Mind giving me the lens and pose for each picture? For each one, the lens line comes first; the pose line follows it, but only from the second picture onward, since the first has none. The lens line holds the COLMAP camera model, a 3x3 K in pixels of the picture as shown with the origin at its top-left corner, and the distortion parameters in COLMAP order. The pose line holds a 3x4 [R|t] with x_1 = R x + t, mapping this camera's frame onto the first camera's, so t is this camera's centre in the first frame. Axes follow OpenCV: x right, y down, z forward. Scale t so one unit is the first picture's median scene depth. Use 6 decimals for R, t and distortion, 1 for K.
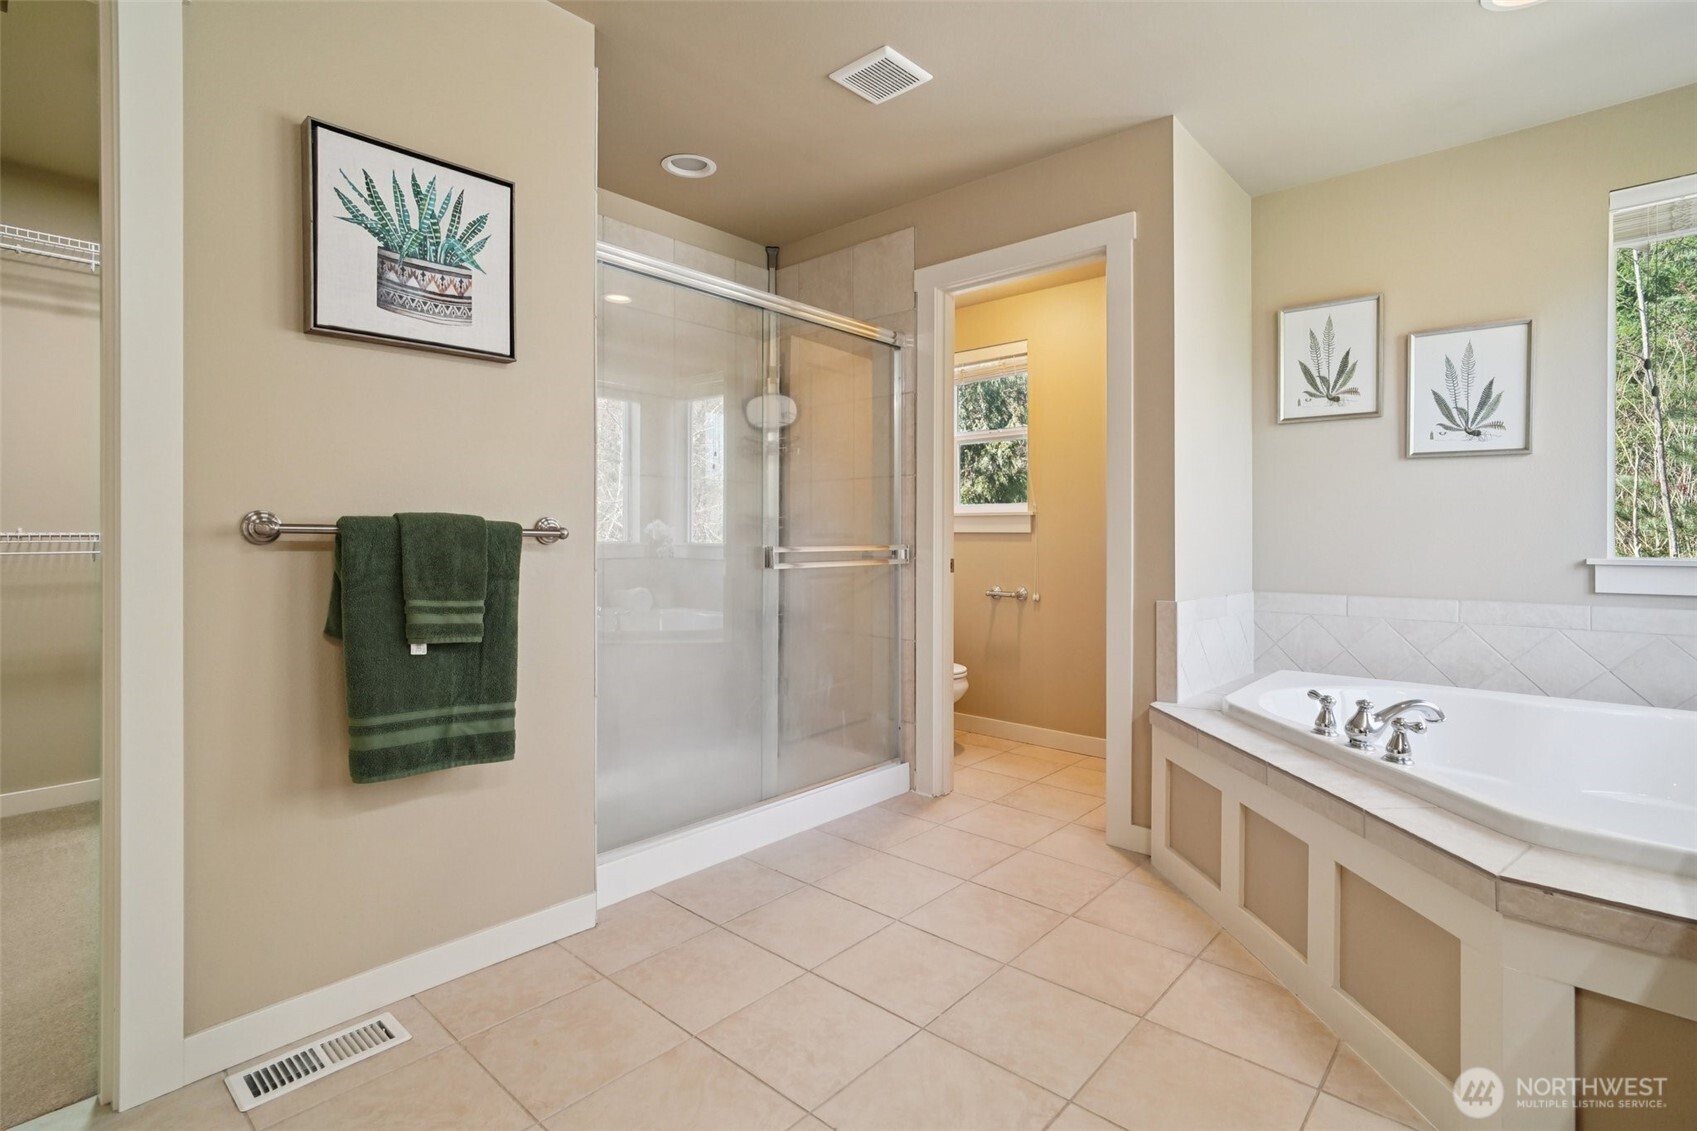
lens RADIAL K [[802.2, 0, 849.3], [0, 802.2, 535.5], [0, 0, 1]] dist [-0.011777, 0.003182]
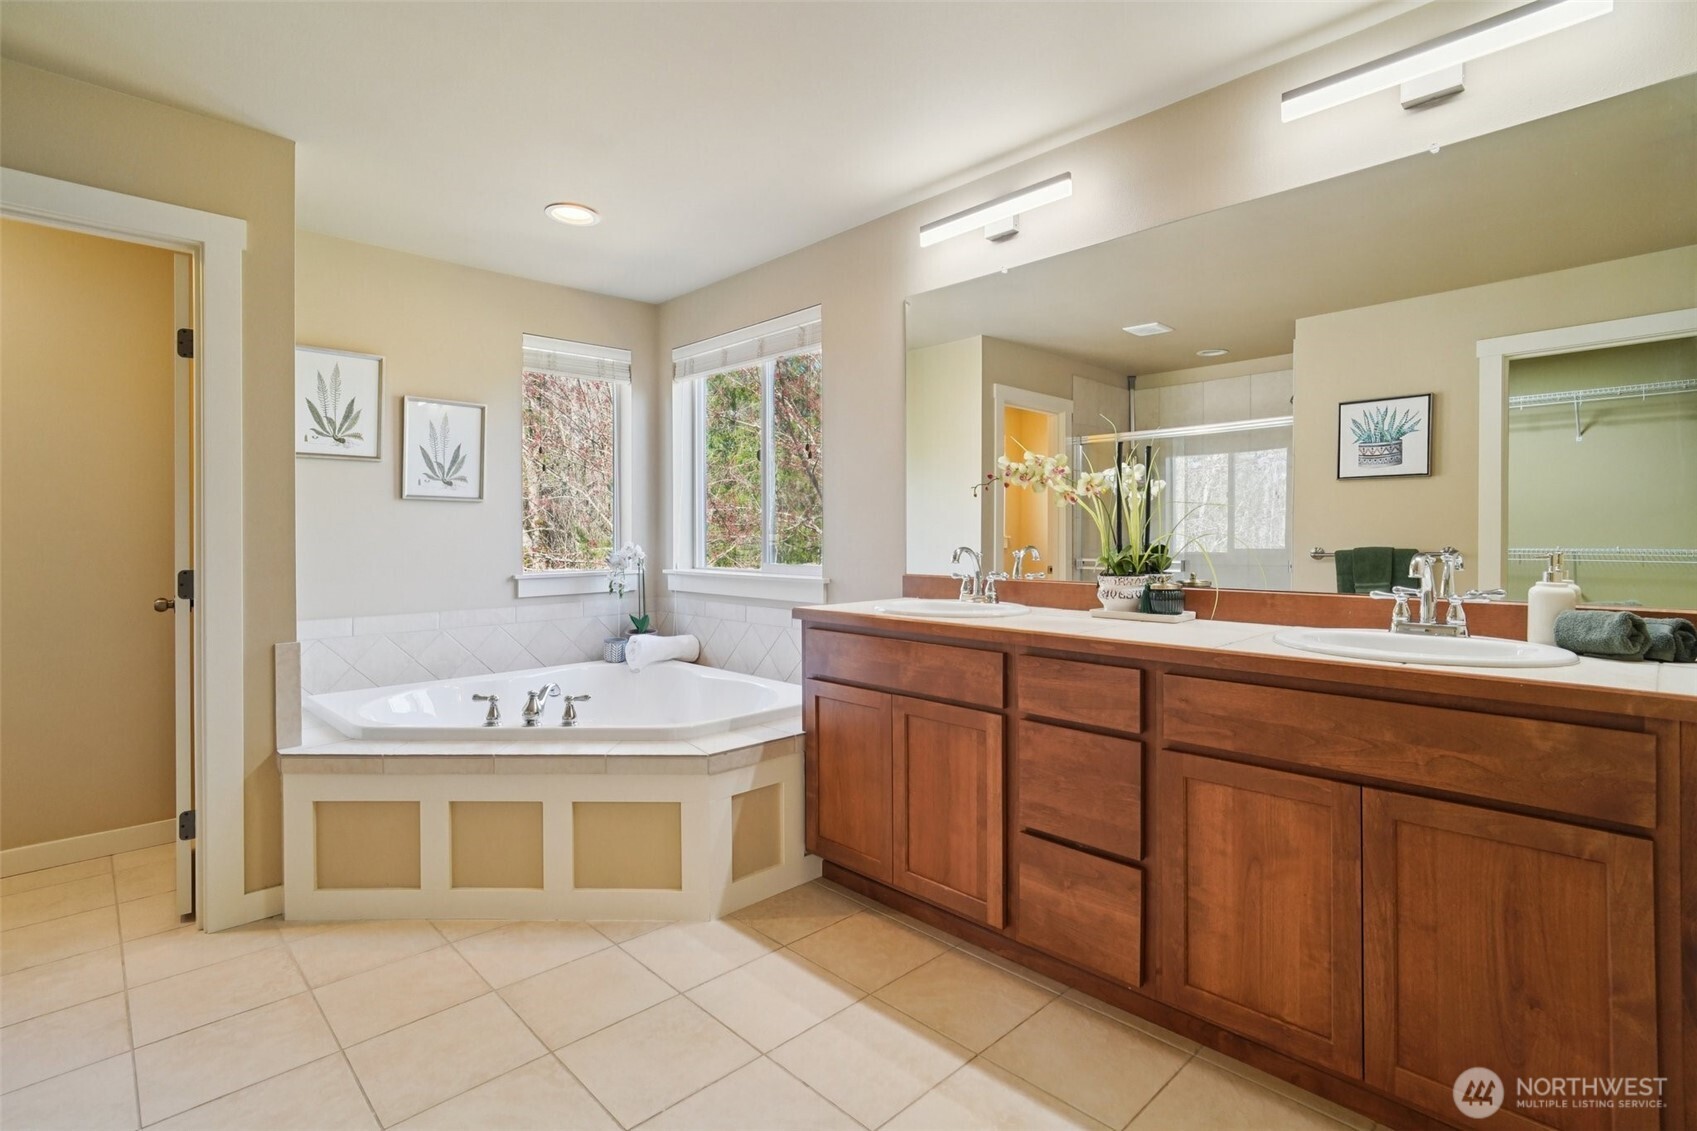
lens RADIAL K [[802.2, 0, 857.1], [0, 802.2, 532.8], [0, 0, 1]] dist [-0.011777, 0.003182]
pose [[0.077292, -0.001703, 0.997007, -0.493539], [0.006920, 0.999975, 0.001171, -0.045578], [-0.996984, 0.006808, 0.077302, 0.236354]]
